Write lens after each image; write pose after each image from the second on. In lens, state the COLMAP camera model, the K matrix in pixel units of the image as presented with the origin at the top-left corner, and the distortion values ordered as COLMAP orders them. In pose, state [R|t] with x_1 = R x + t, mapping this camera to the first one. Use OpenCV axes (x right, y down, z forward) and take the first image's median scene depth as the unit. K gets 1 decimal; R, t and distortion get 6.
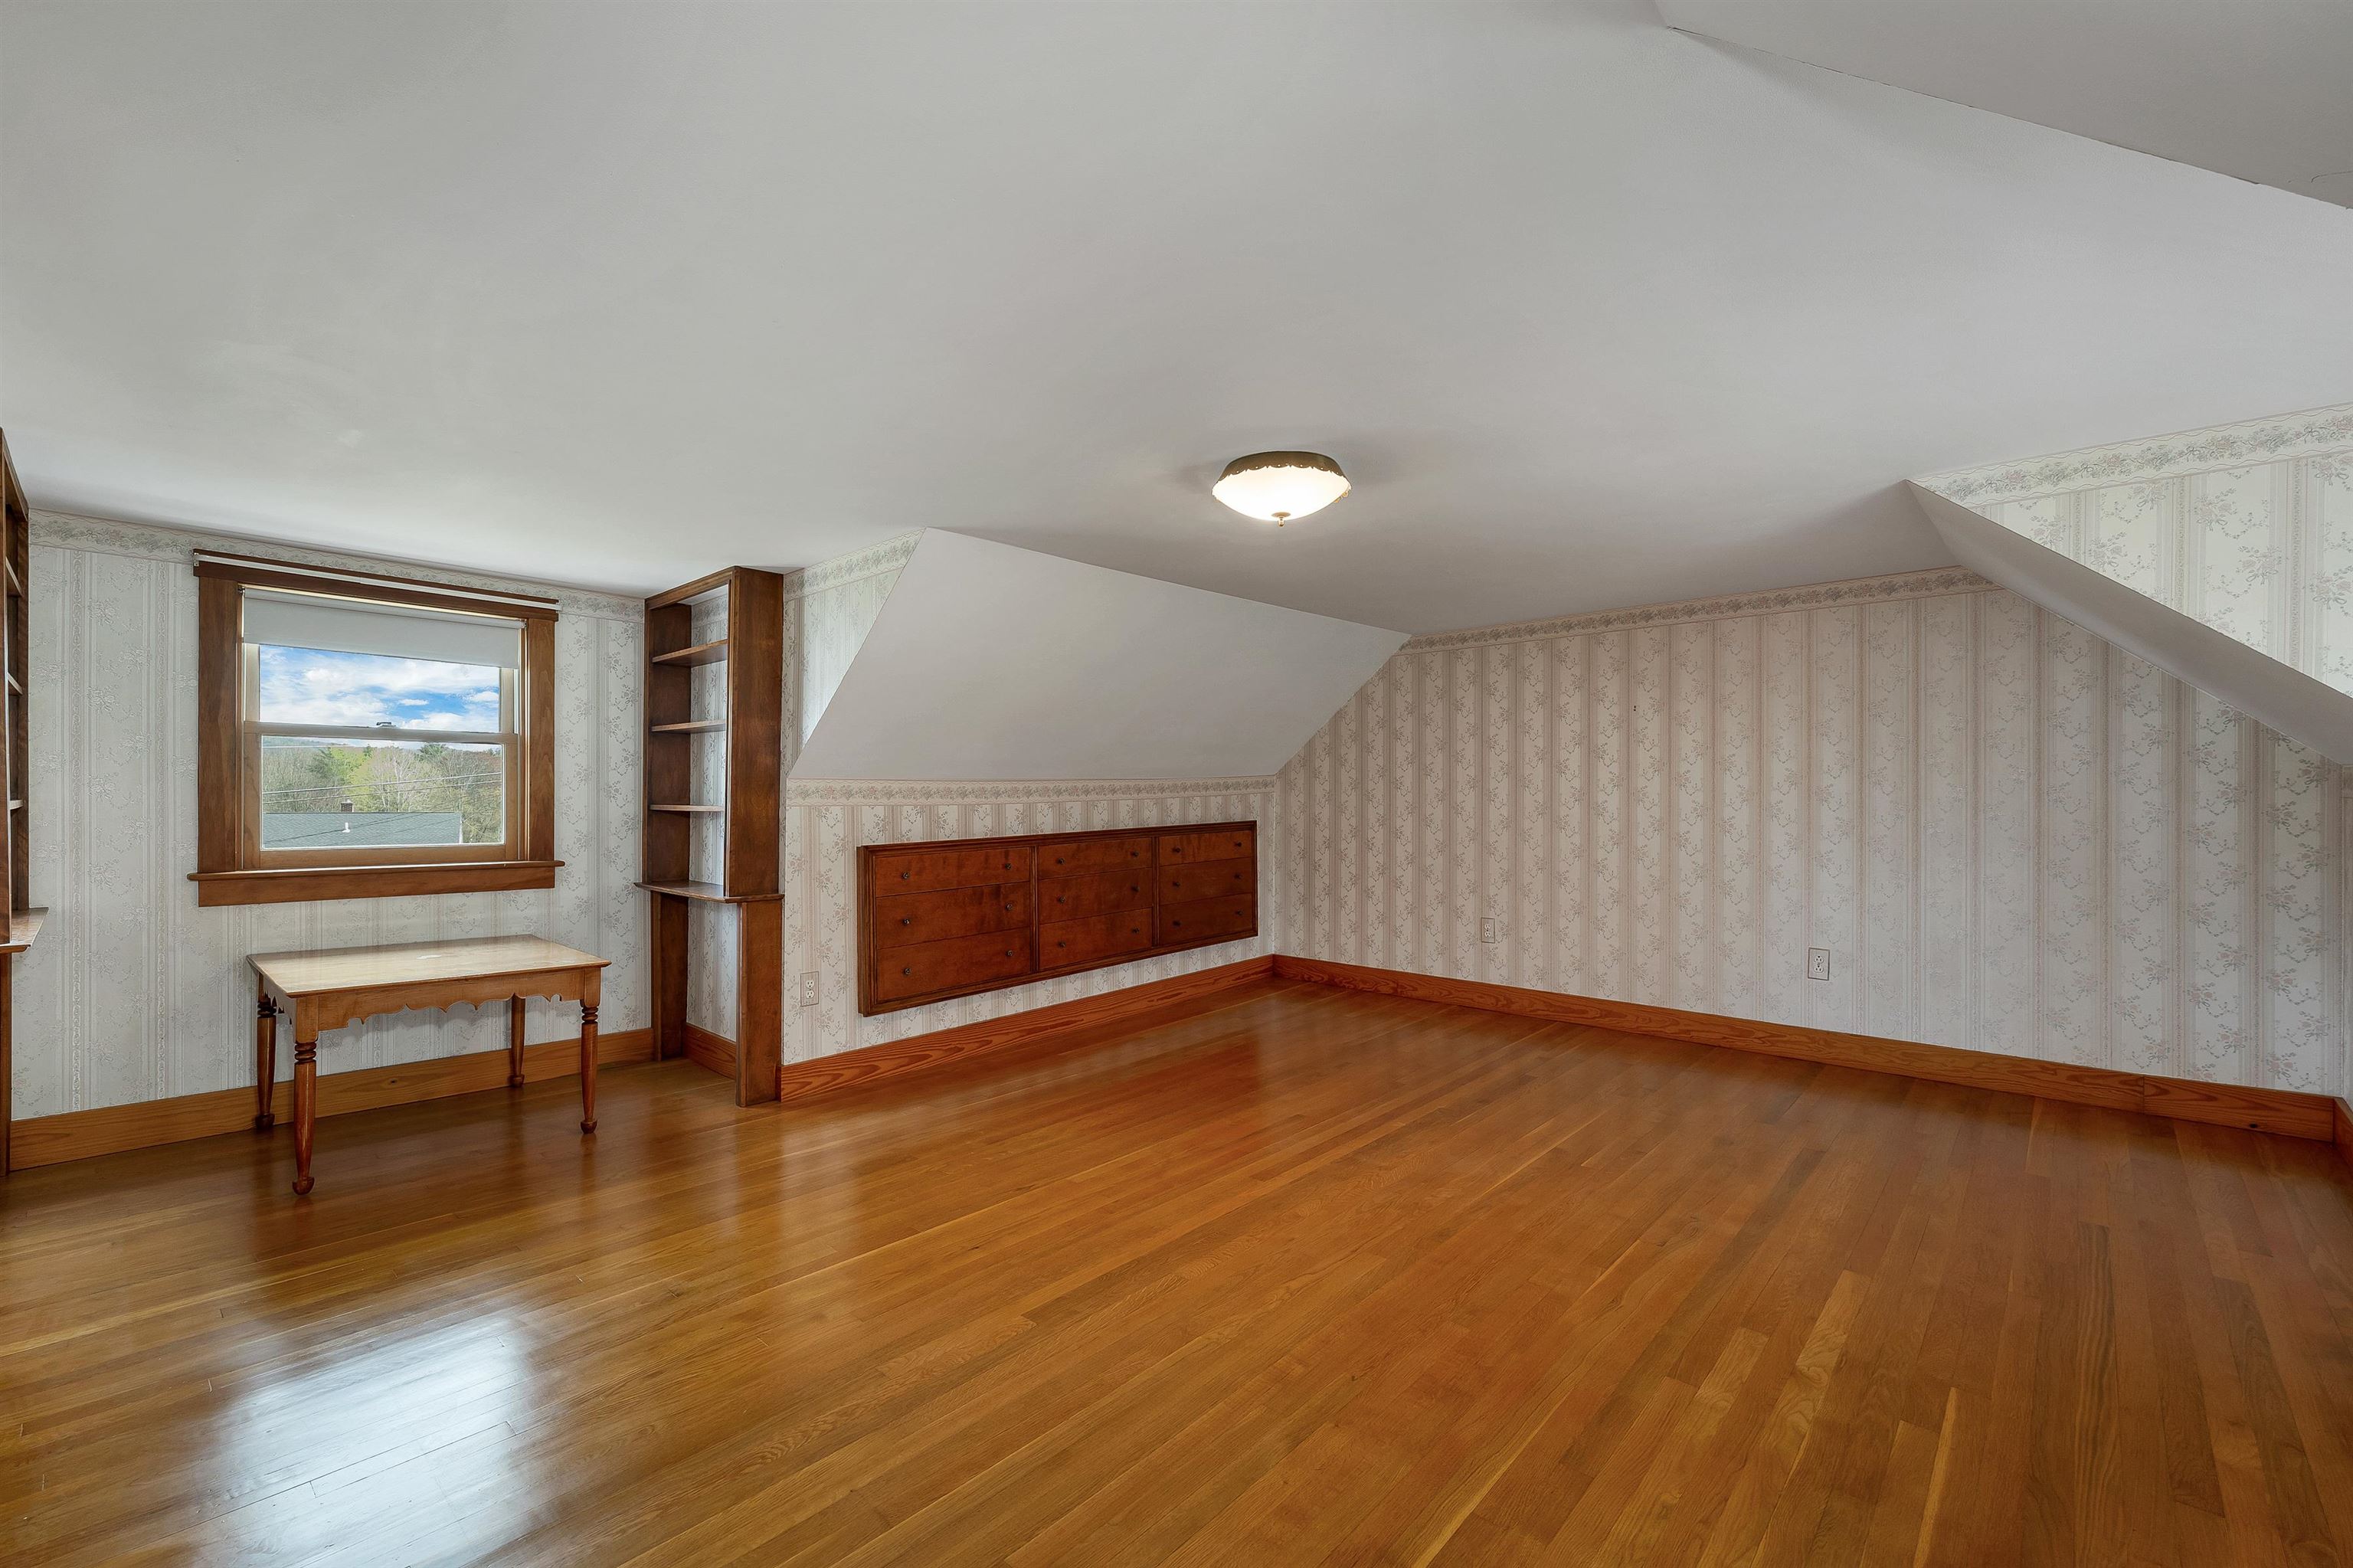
lens RADIAL K [[984.6, 0, 1186.7], [0, 984.6, 809.0], [0, 0, 1]] dist [0.001248, 0.000064]
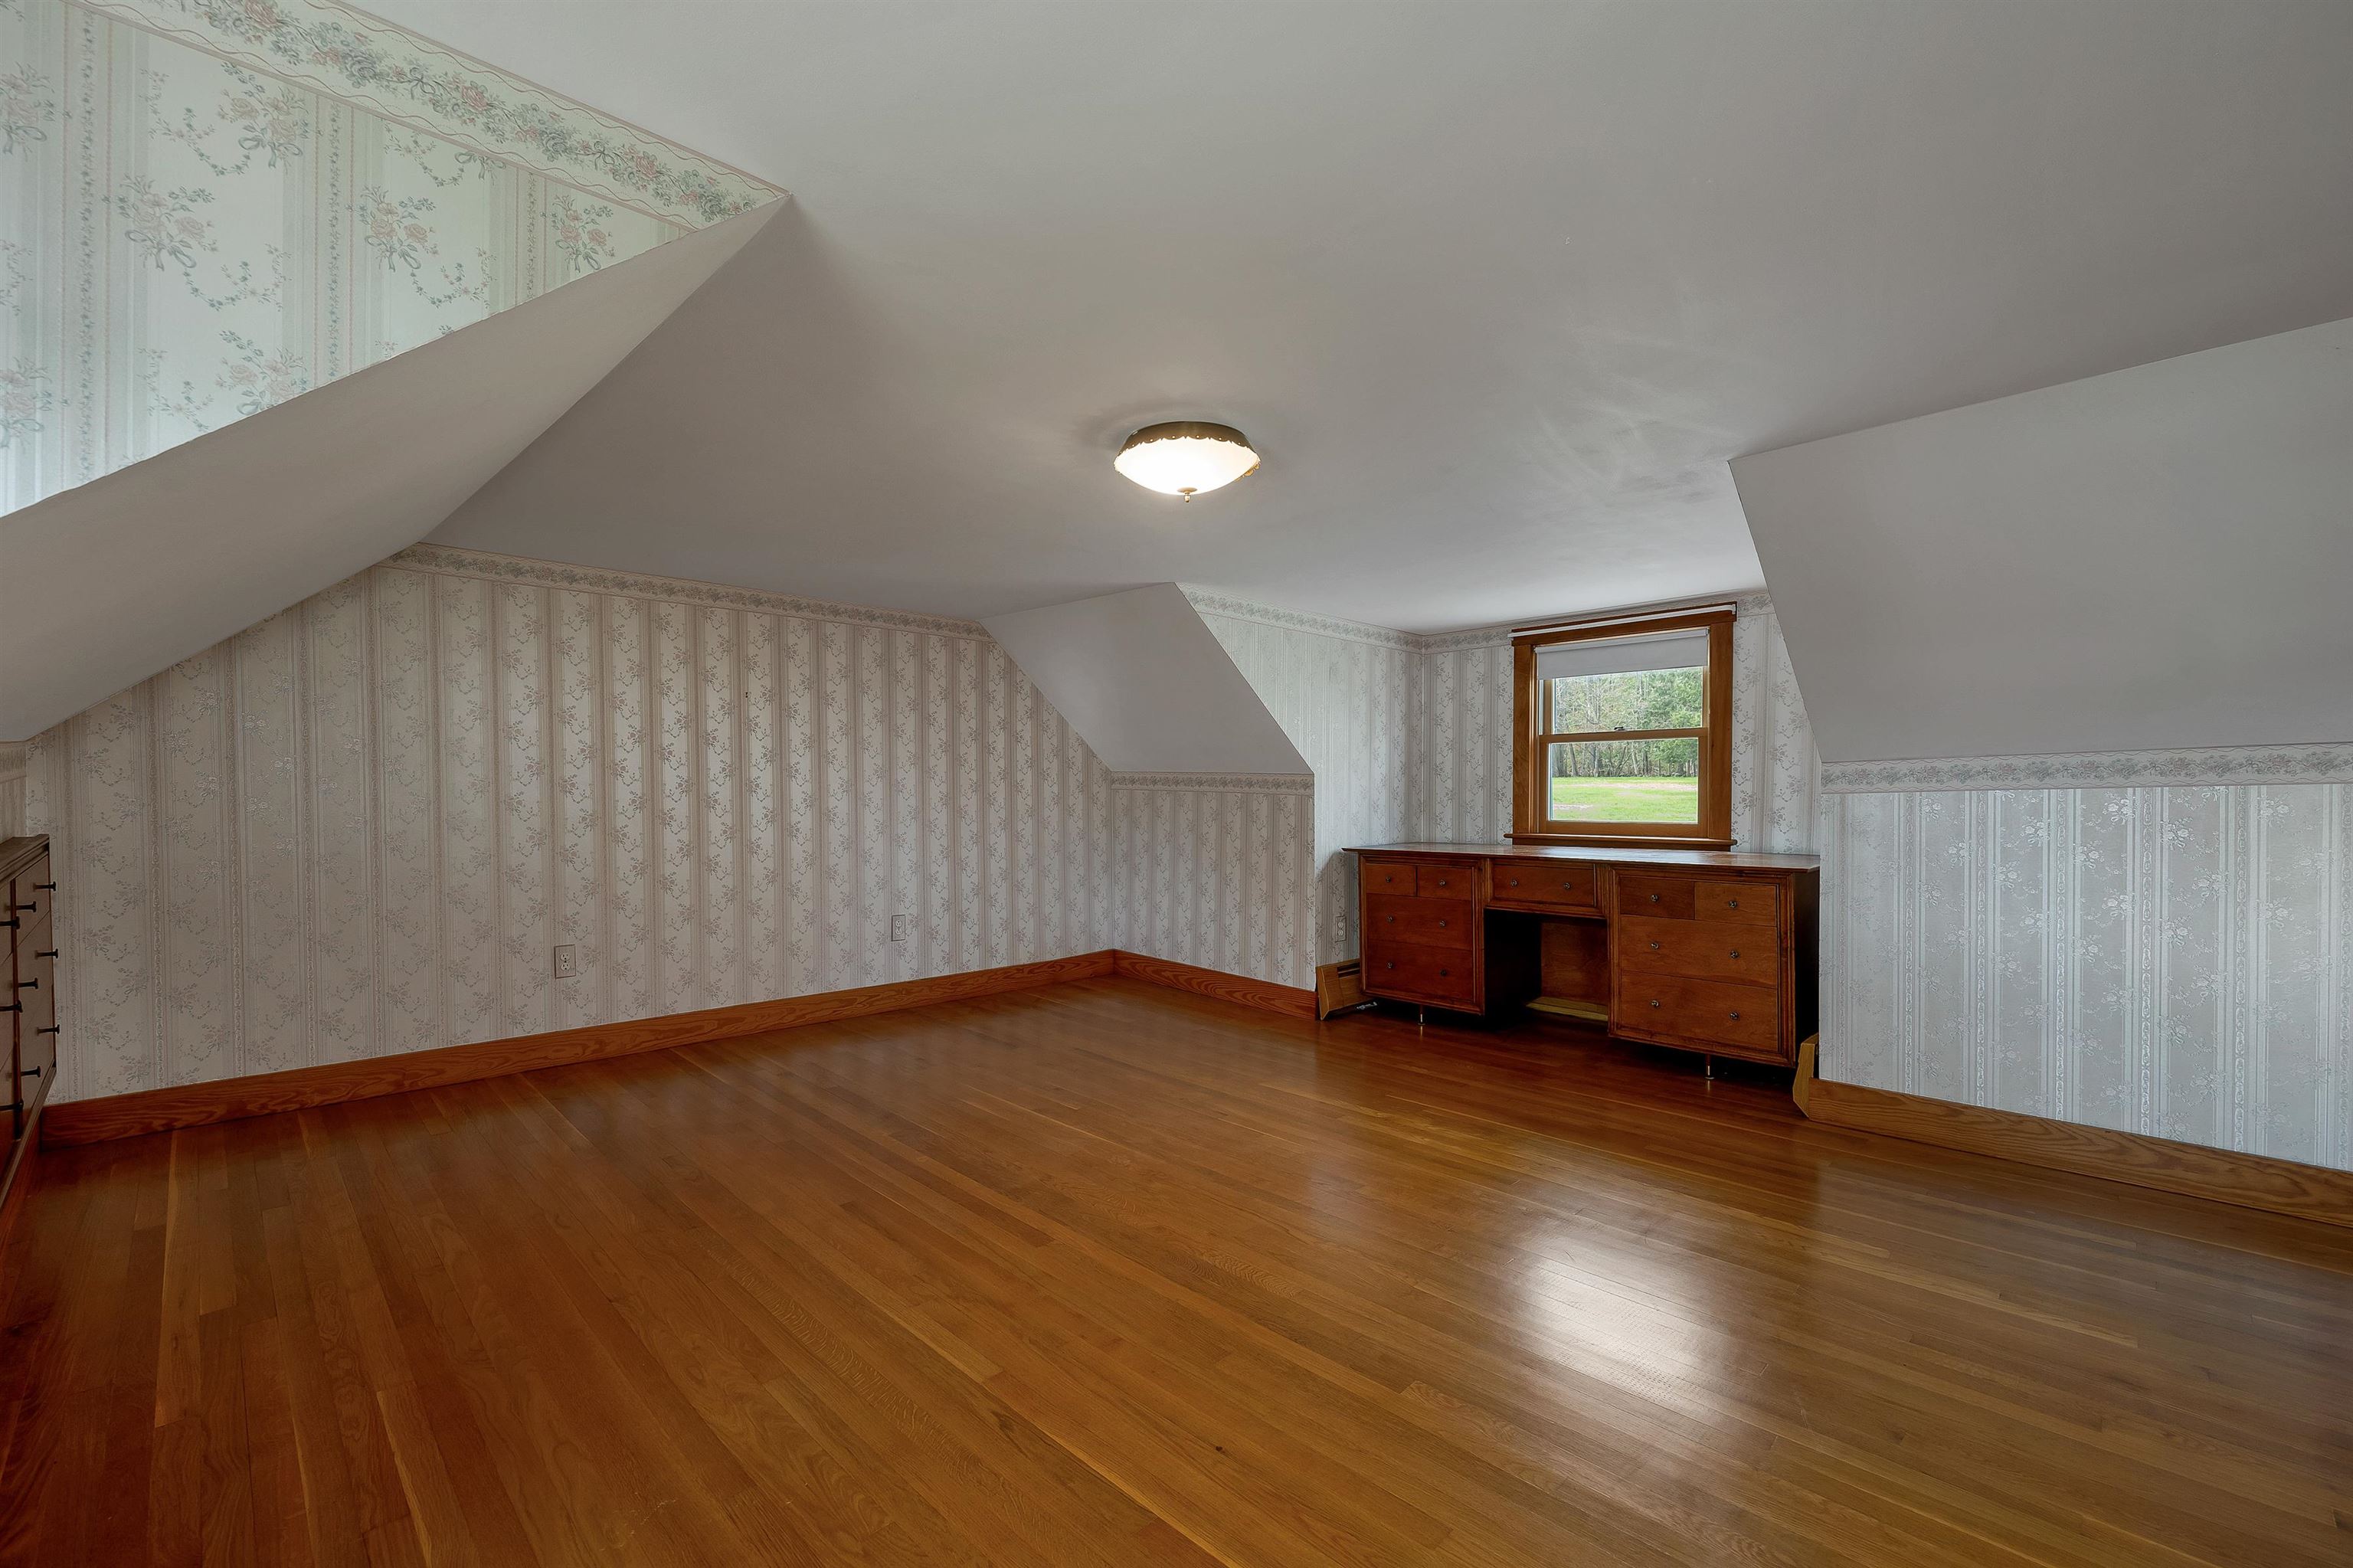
lens RADIAL K [[984.6, 0, 1186.7], [0, 984.6, 809.0], [0, 0, 1]] dist [0.001248, 0.000064]
pose [[0.056600, -0.021446, 0.998167, -0.556185], [0.008195, 0.999746, 0.021015, -0.009429], [-0.998363, 0.006991, 0.056761, 0.610025]]
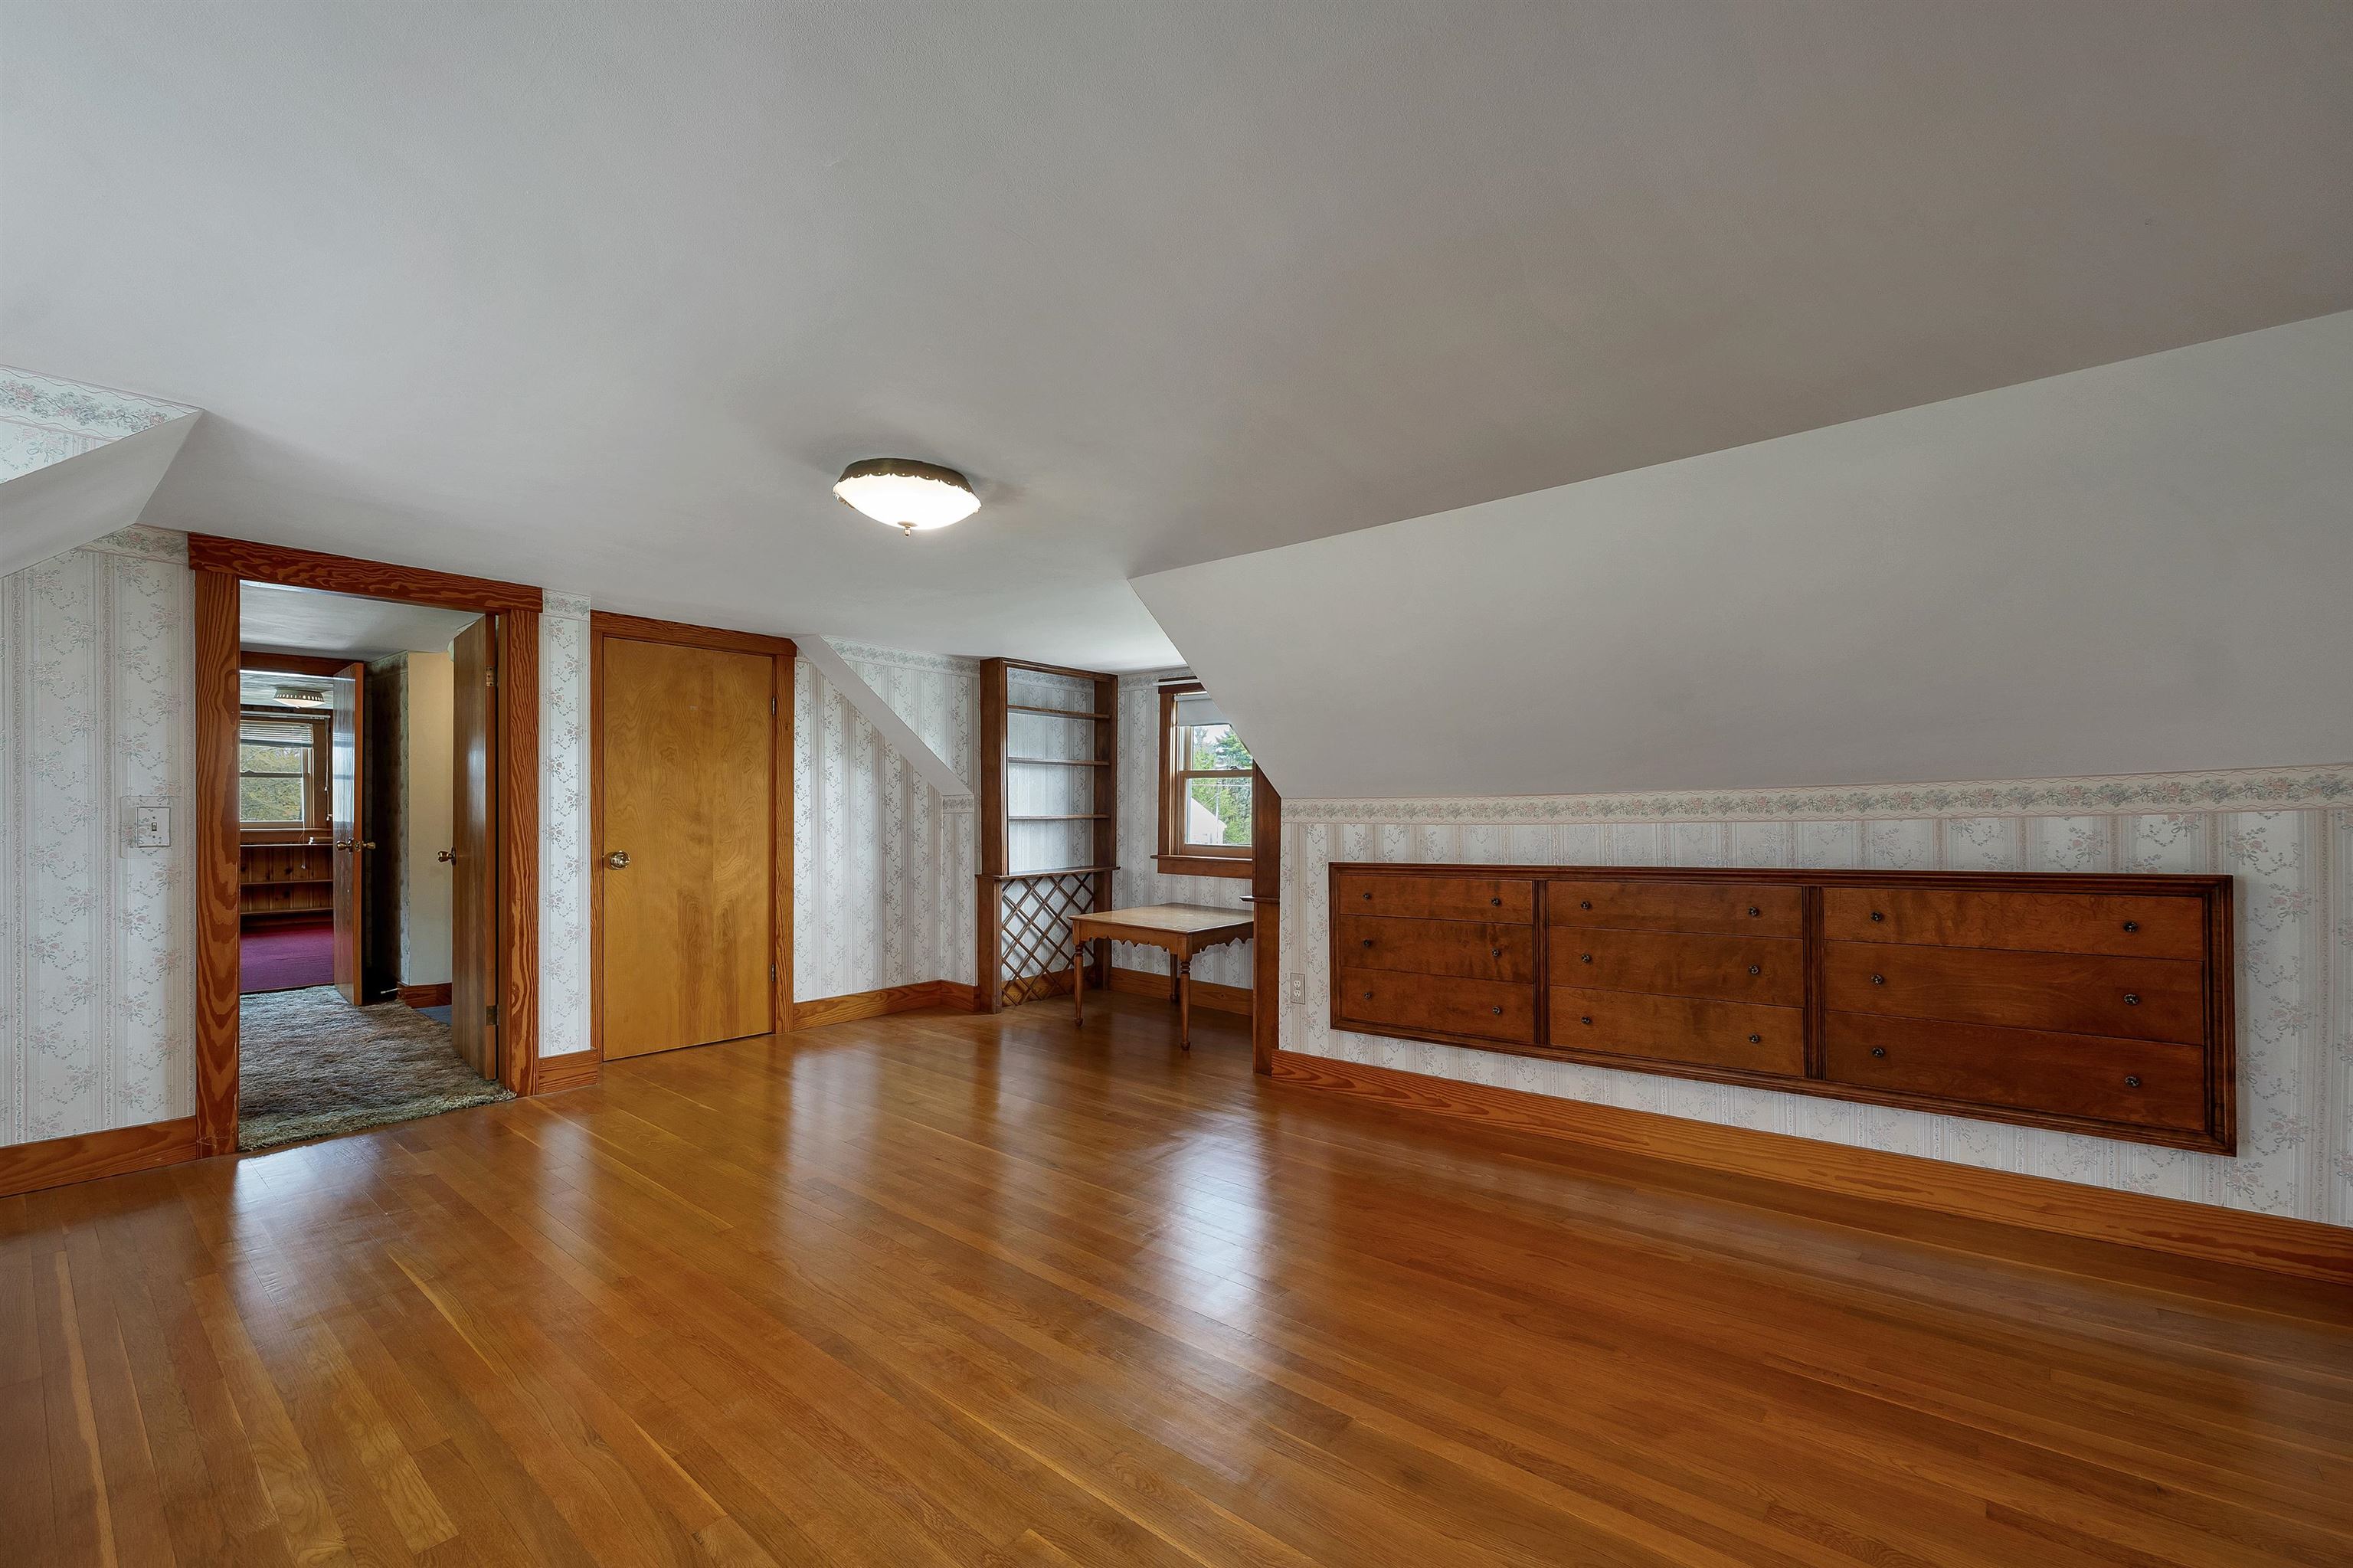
lens RADIAL K [[984.9, 0, 1173.5], [0, 984.9, 819.6], [0, 0, 1]] dist [-0.003358, -0.000861]
pose [[0.030786, 0.007661, -0.999497, 0.694800], [-0.015715, 0.999851, 0.007180, -0.012076], [0.999402, 0.015486, 0.030902, 0.799757]]
